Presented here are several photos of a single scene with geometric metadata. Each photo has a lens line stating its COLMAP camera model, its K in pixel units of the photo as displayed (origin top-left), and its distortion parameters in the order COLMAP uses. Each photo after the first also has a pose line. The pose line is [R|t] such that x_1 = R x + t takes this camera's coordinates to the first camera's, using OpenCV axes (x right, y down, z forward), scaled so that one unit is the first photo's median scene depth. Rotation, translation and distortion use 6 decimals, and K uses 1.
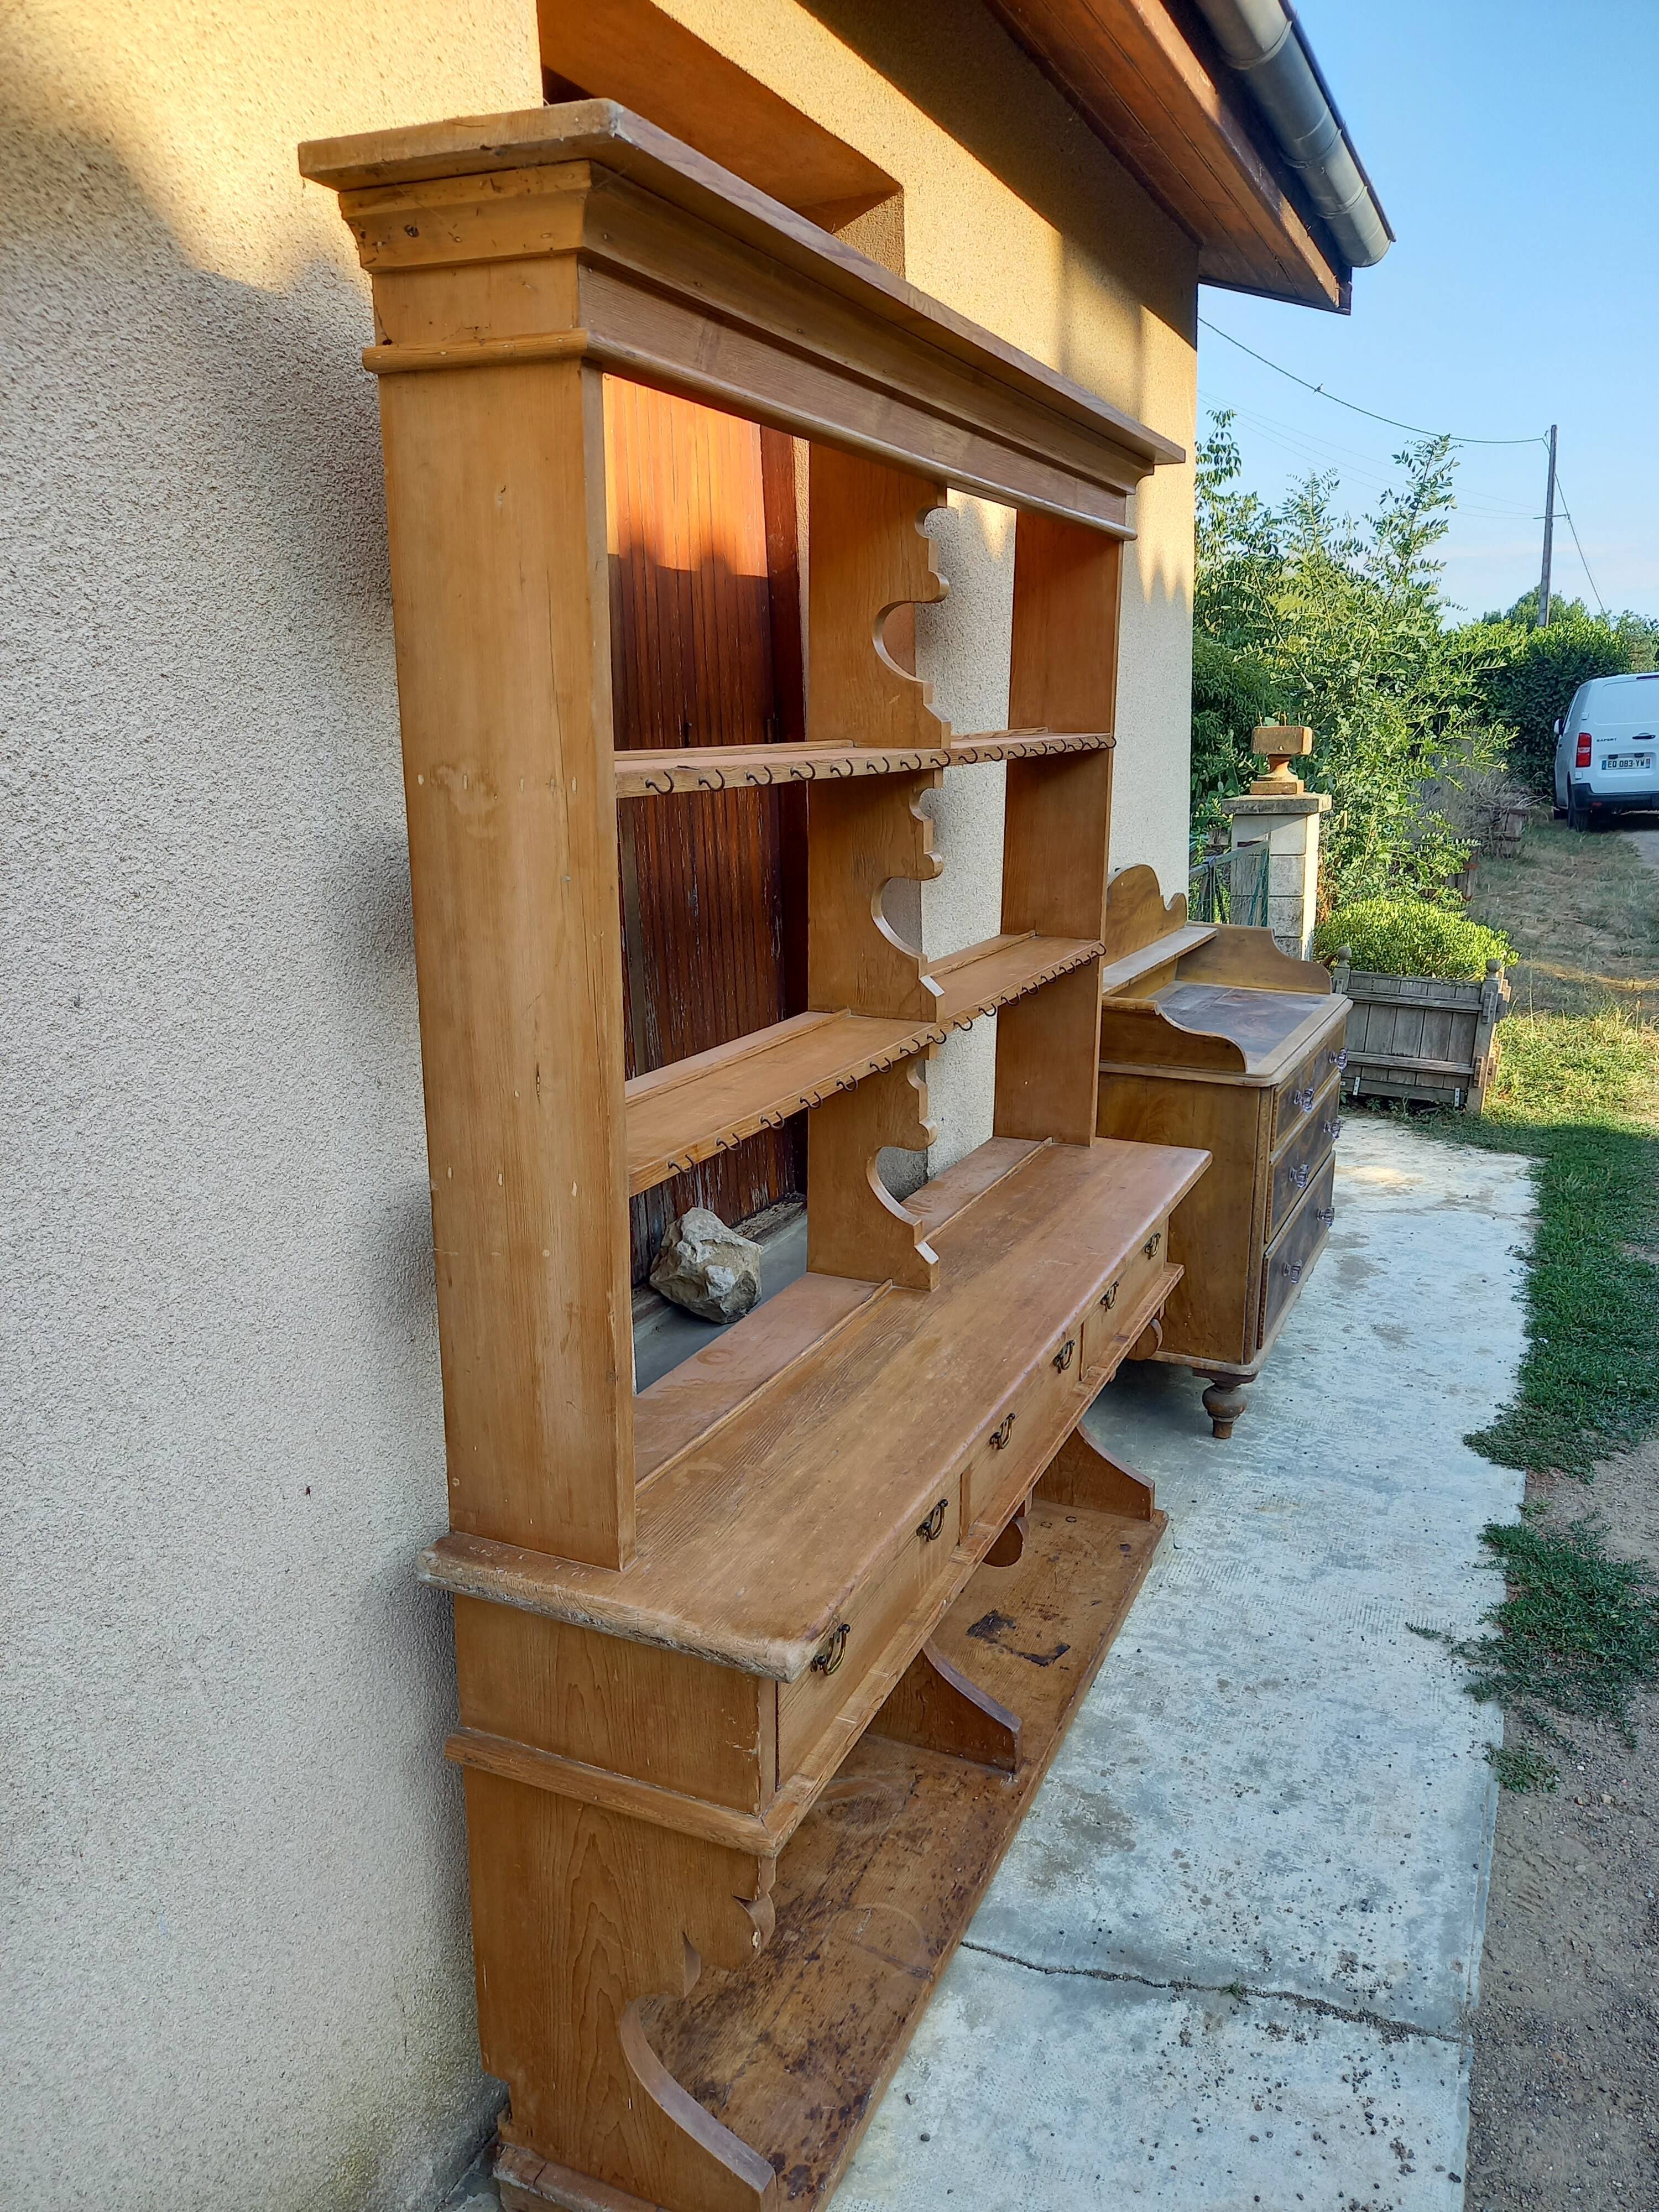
lens RADIAL K [[1635.3, 0, 851.7], [0, 1635.3, 1104.6], [0, 0, 1]] dist [0.050156, -0.052814]
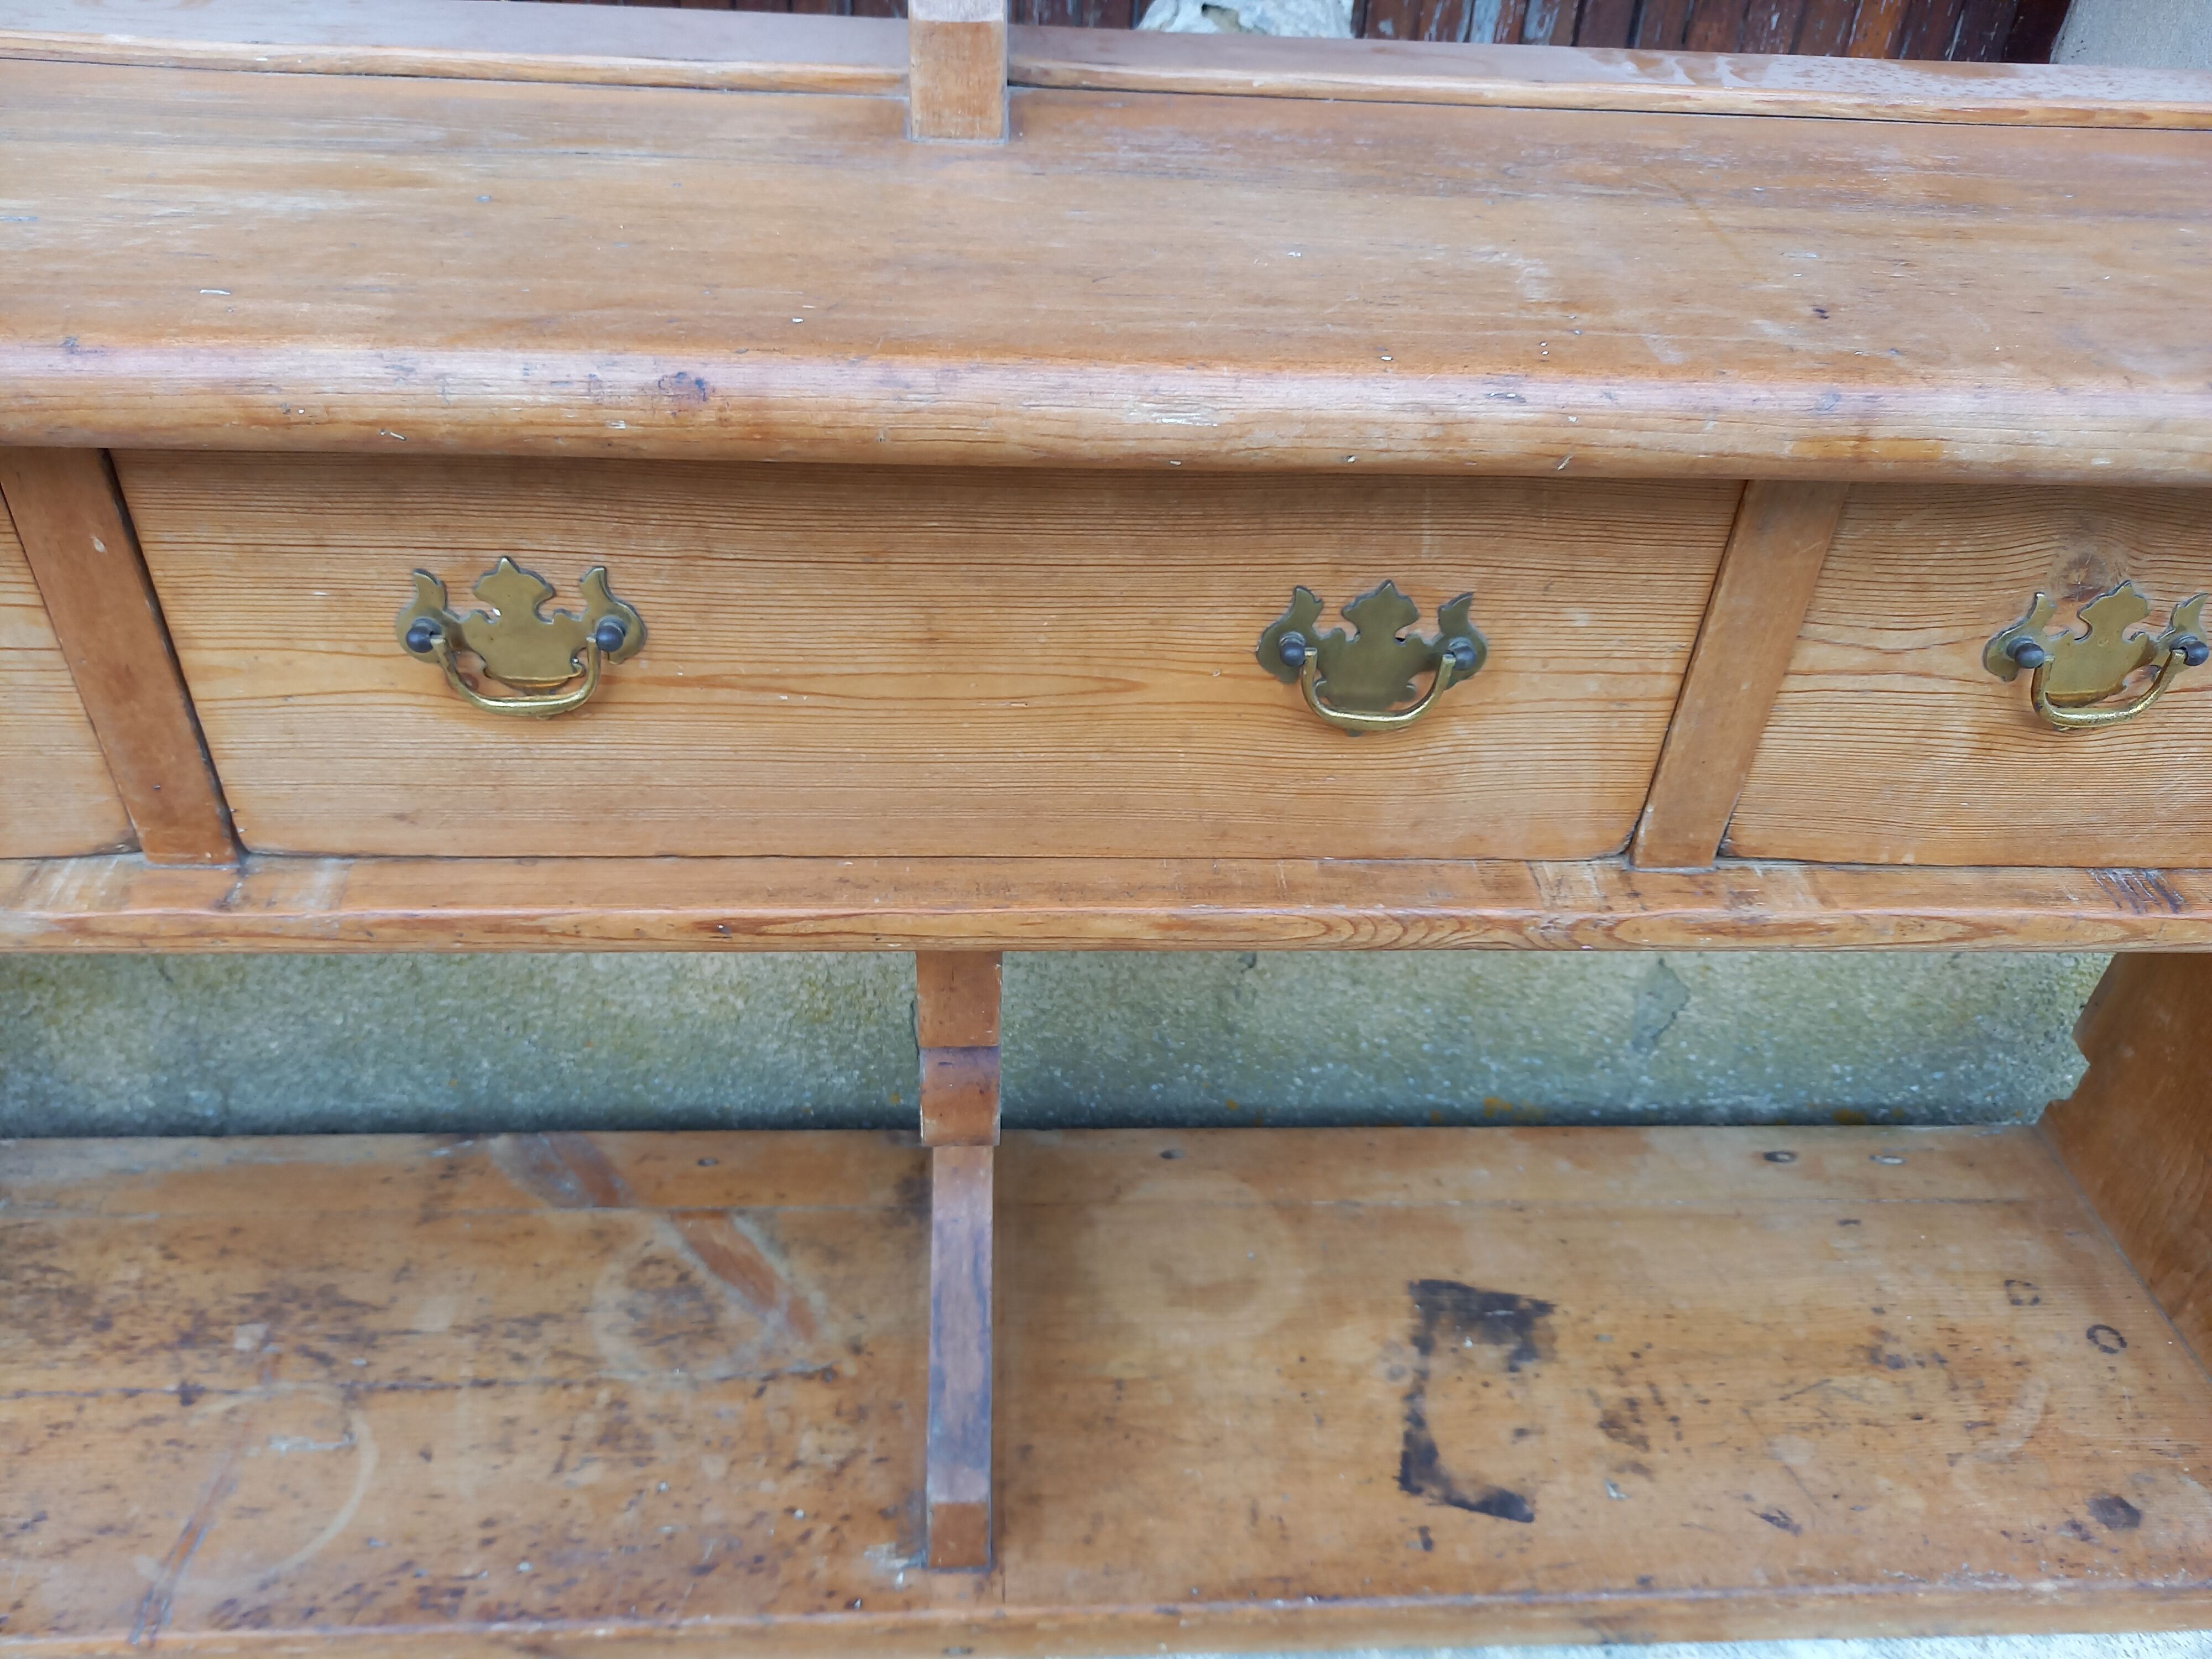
lens RADIAL K [[1644.4, 0, 1107.7], [0, 1644.4, 847.3], [0, 0, 1]] dist [0.021914, -0.020659]
pose [[0.448031, 0.562937, -0.694529, 0.315433], [-0.261897, 0.825424, 0.500085, 0.071127], [0.854797, -0.042159, 0.517247, 0.918528]]
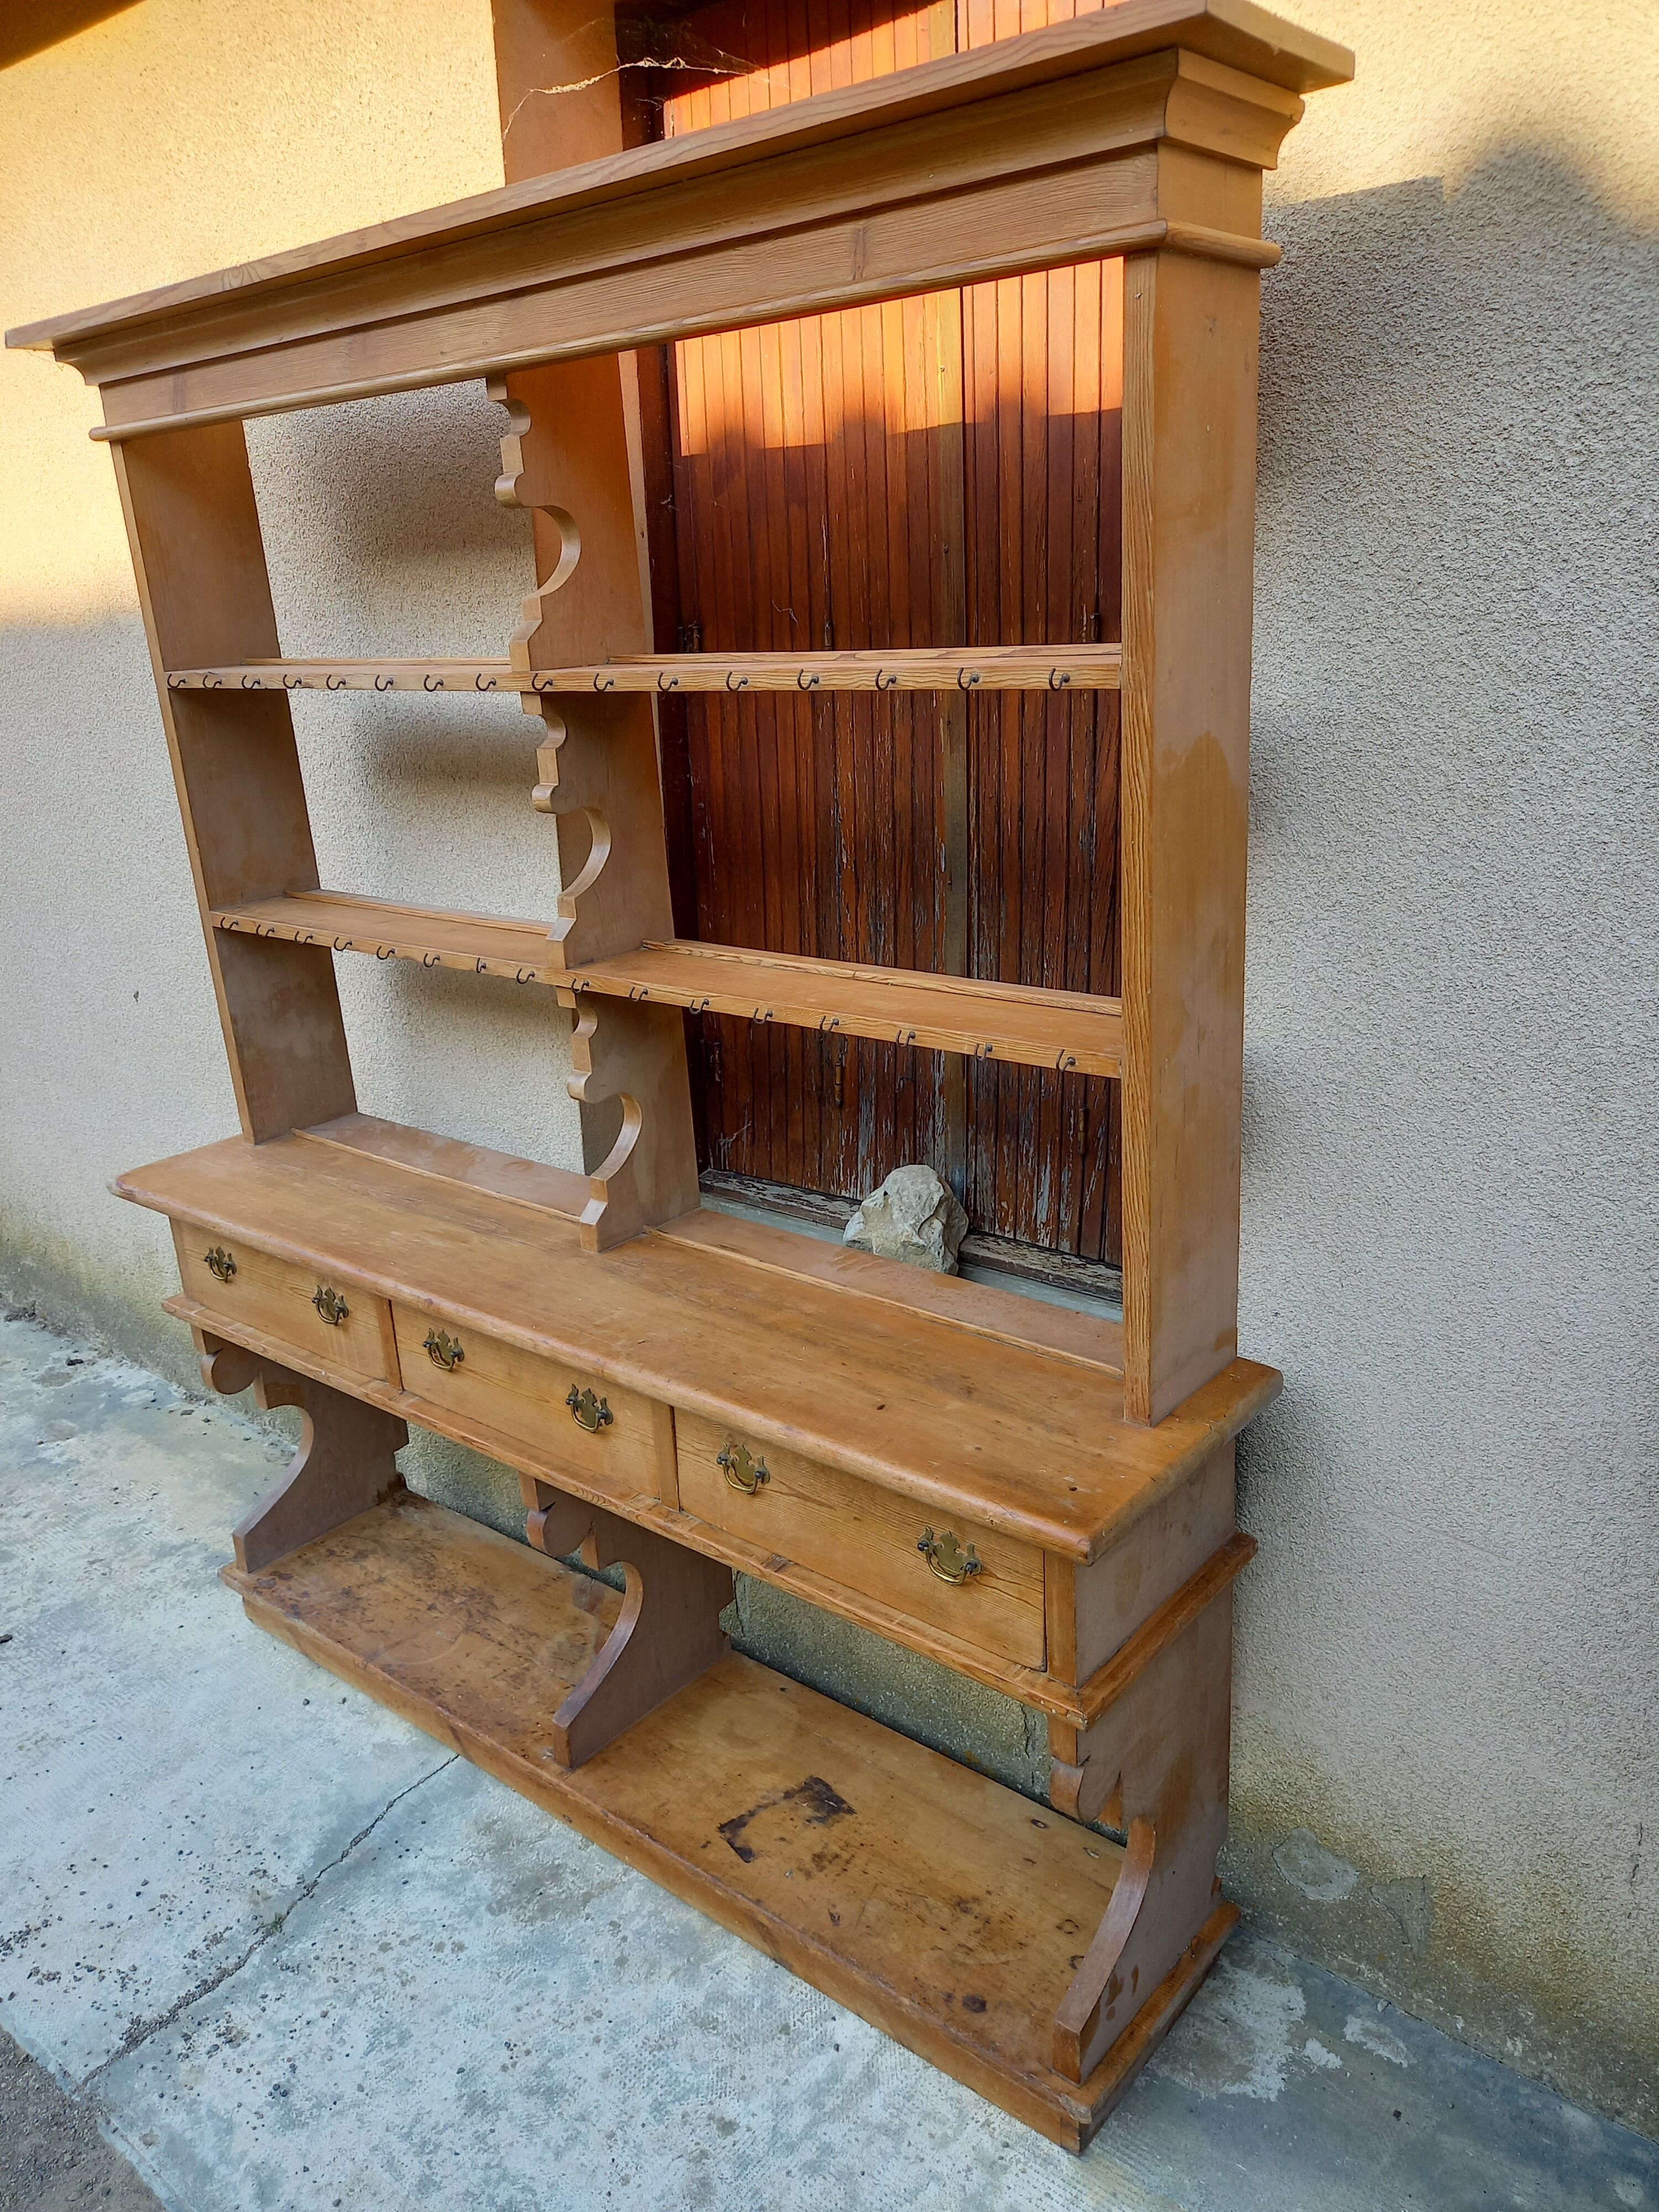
lens RADIAL K [[1634.8, 0, 830.6], [0, 1634.8, 1104.3], [0, 0, 1]] dist [0.051024, -0.053957]
pose [[-0.279476, 0.309048, -0.909056, 0.876416], [-0.178271, 0.913618, 0.365405, -0.347098], [0.943458, 0.264180, -0.200240, 1.350770]]
